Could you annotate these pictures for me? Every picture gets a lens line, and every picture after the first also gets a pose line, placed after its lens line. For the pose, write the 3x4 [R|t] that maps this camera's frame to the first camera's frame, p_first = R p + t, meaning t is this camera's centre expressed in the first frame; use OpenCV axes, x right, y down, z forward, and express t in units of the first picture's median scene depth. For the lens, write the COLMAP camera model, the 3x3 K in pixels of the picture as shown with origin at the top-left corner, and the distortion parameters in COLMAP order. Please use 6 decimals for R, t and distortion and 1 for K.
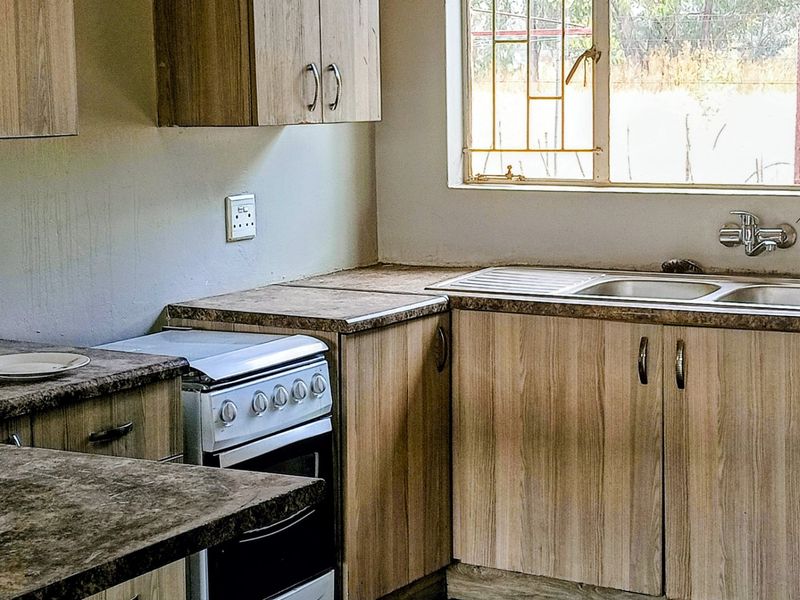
lens RADIAL K [[1579.8, 0, 400.0], [0, 1579.8, 300.0], [0, 0, 1]] dist [0.072717, 0.391441]
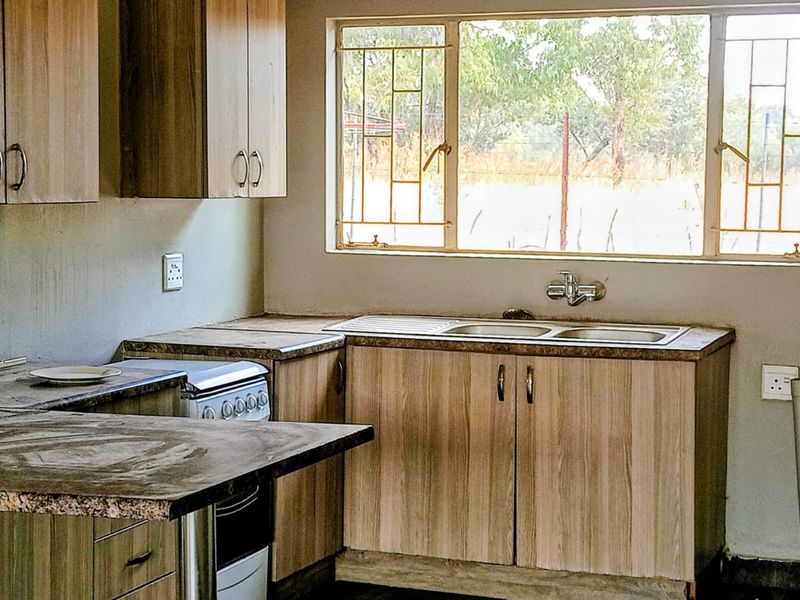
lens RADIAL K [[1579.8, 0, 400.0], [0, 1579.8, 300.0], [0, 0, 1]] dist [0.072717, 0.391441]
pose [[0.985067, 0.008732, 0.171948, -0.147354], [0.000353, 0.998609, -0.052734, 0.037182], [-0.172169, 0.052008, 0.983693, -0.263431]]
